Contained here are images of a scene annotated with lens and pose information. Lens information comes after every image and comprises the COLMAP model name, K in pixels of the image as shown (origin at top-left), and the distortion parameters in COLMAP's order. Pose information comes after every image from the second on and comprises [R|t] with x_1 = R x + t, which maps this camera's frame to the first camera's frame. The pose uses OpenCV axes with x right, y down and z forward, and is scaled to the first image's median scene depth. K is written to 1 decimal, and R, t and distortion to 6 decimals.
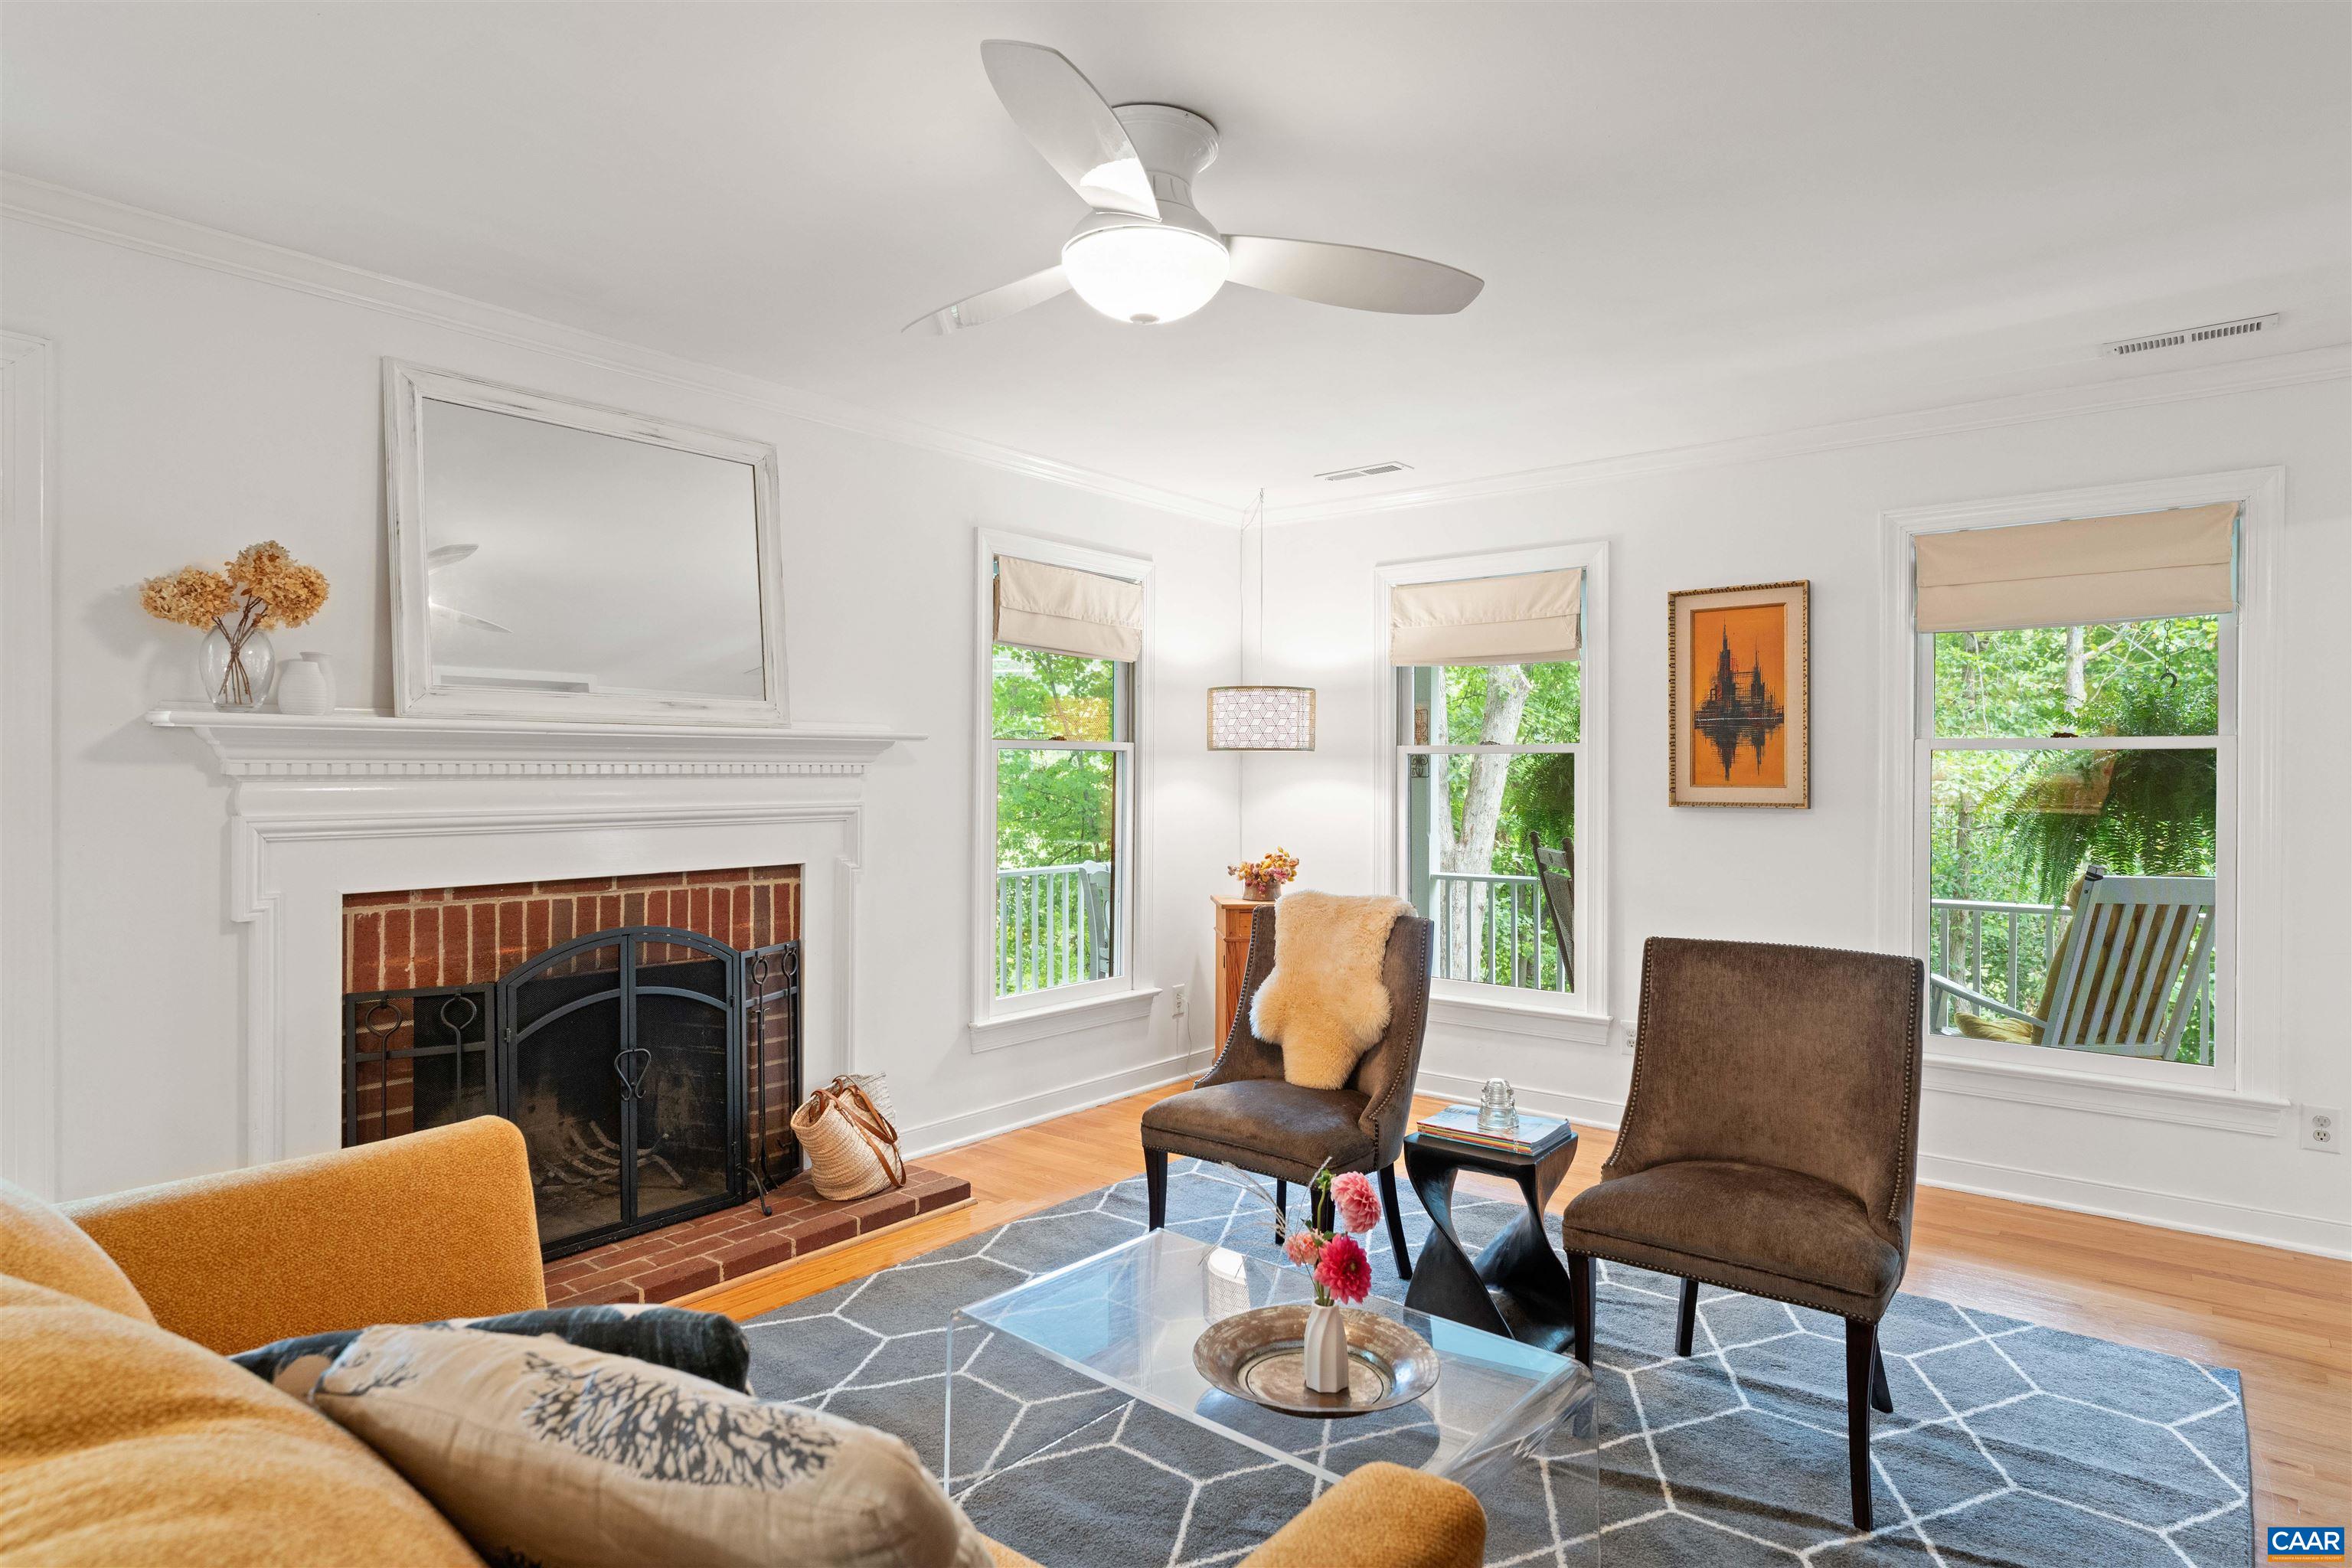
lens RADIAL K [[1298.7, 0, 1176.0], [0, 1298.7, 784.0], [0, 0, 1]] dist [0.001776, 0.000229]
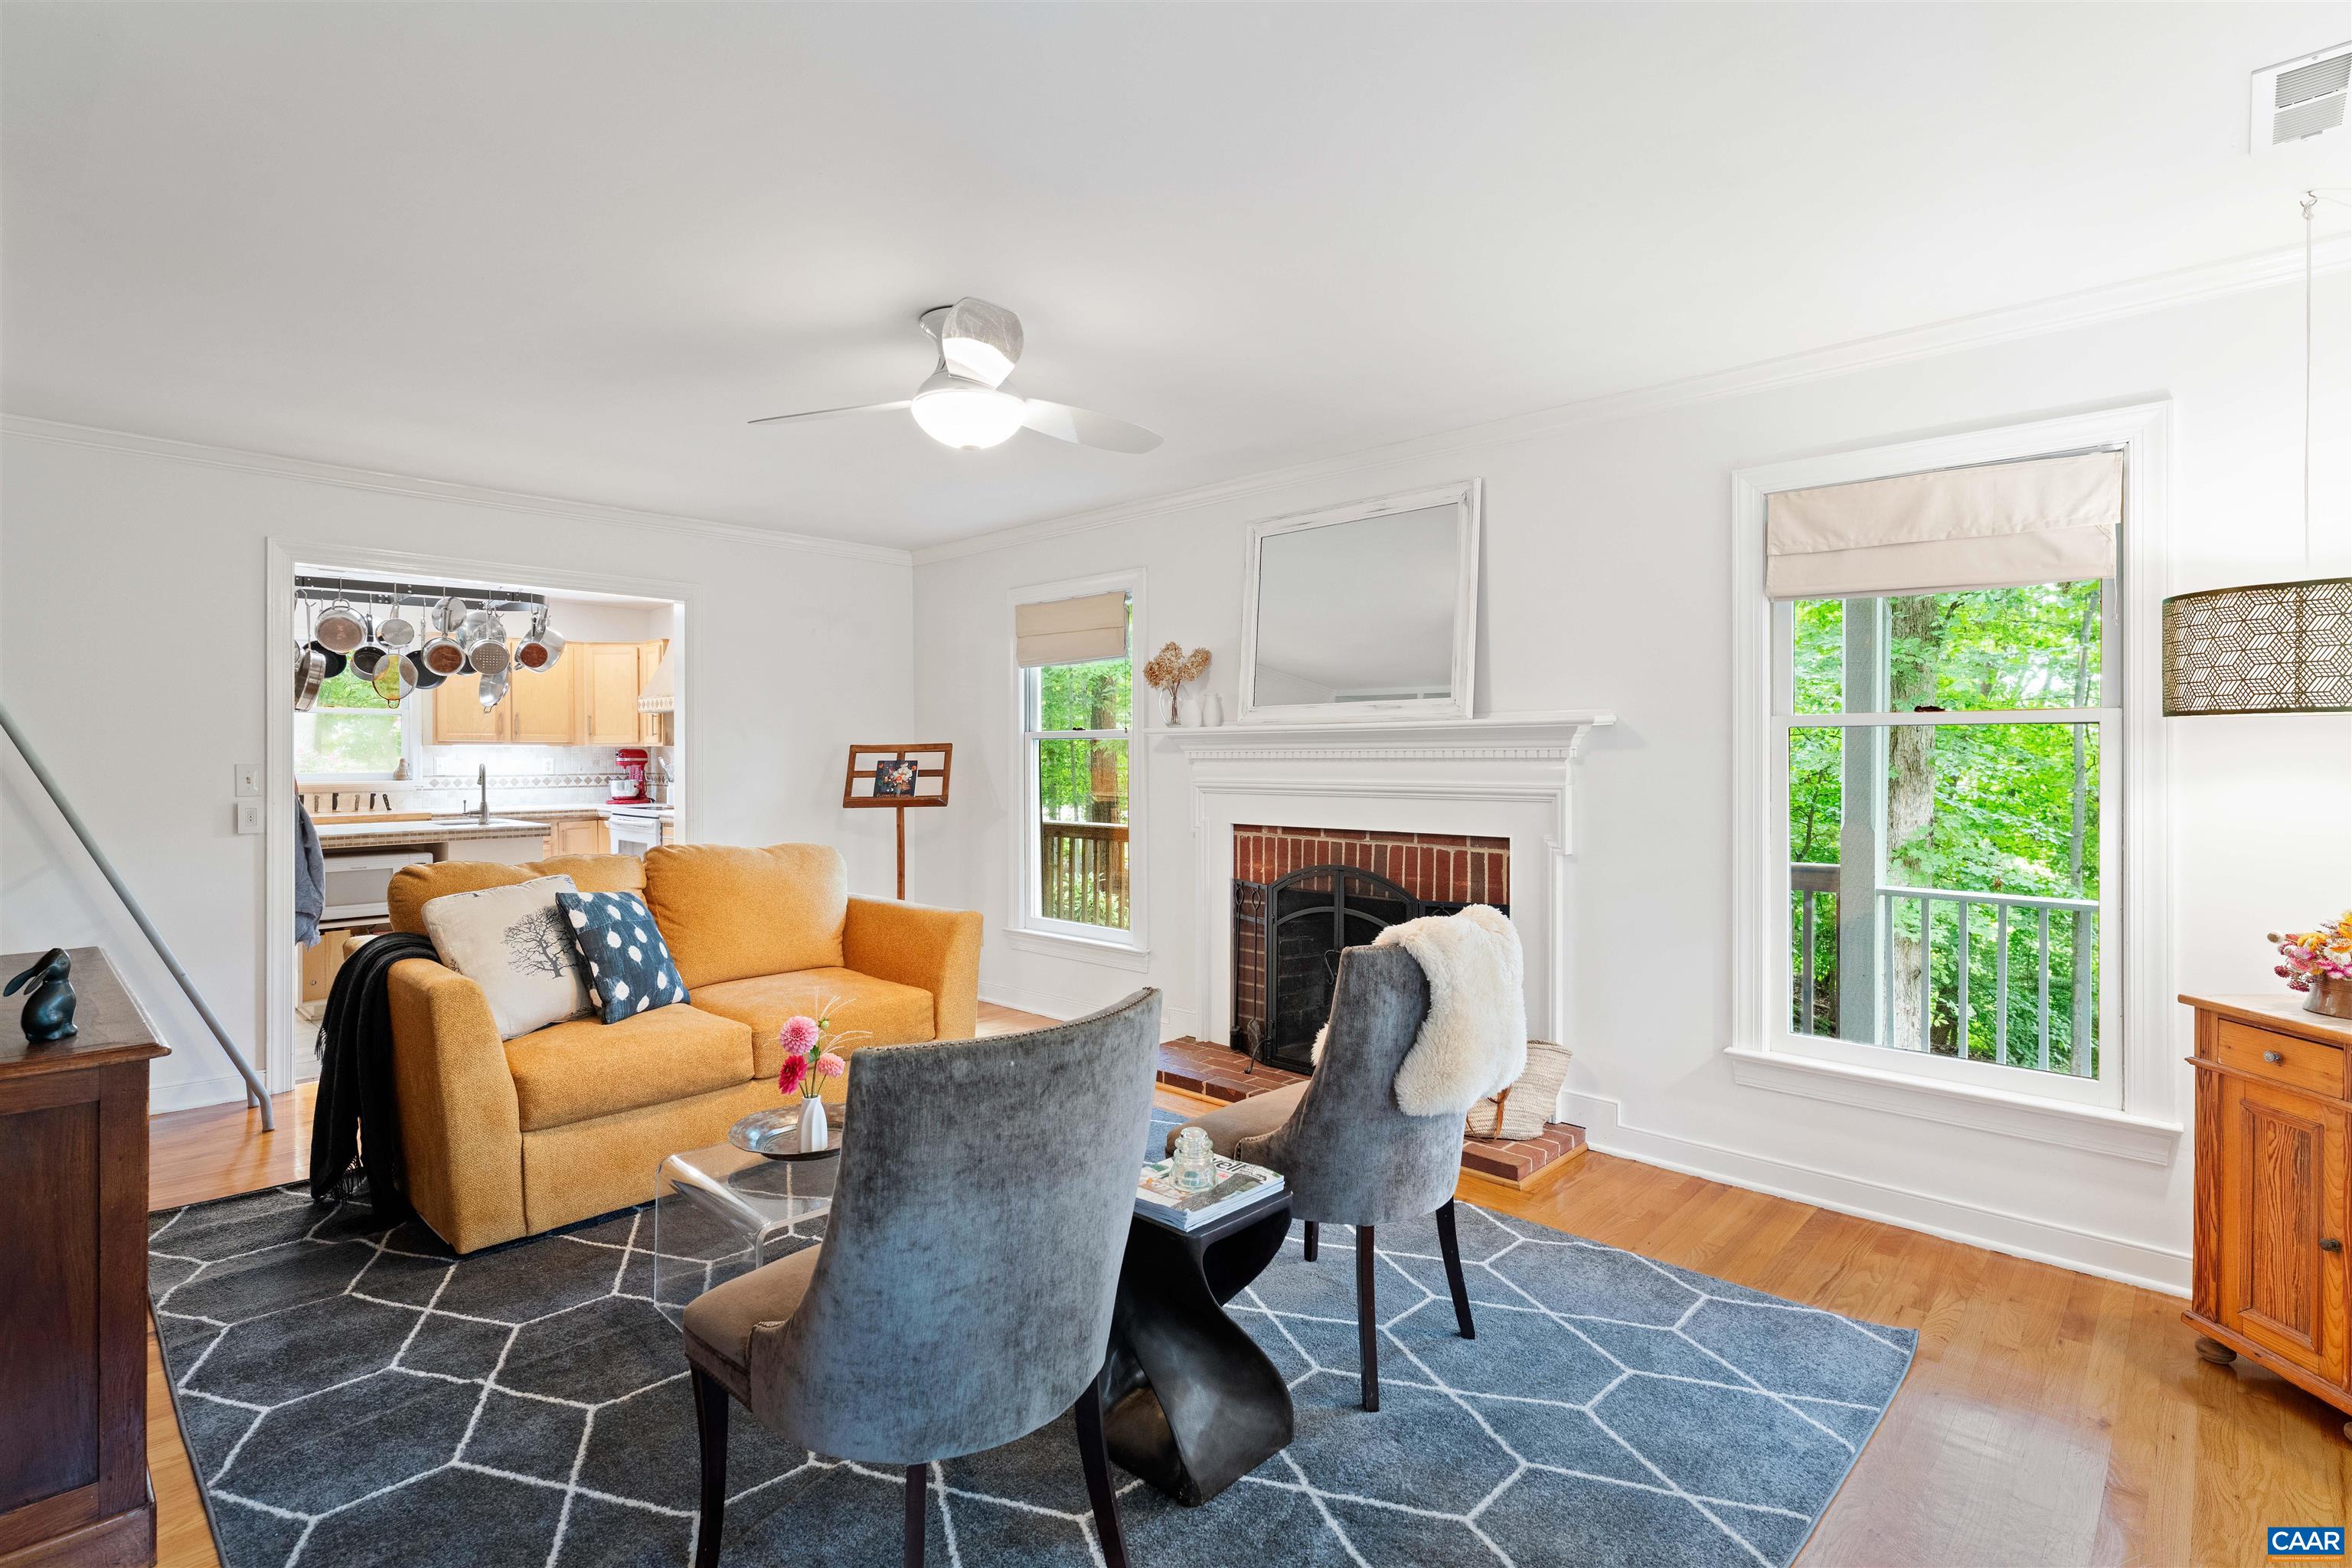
lens RADIAL K [[1124.7, 0, 1180.1], [0, 1124.7, 752.4], [0, 0, 1]] dist [-0.001980, -0.000381]
pose [[-0.083994, -0.004731, -0.996455, 0.770228], [-0.008965, 0.999952, -0.003992, -0.006662], [0.996426, 0.008598, -0.084032, 0.867640]]
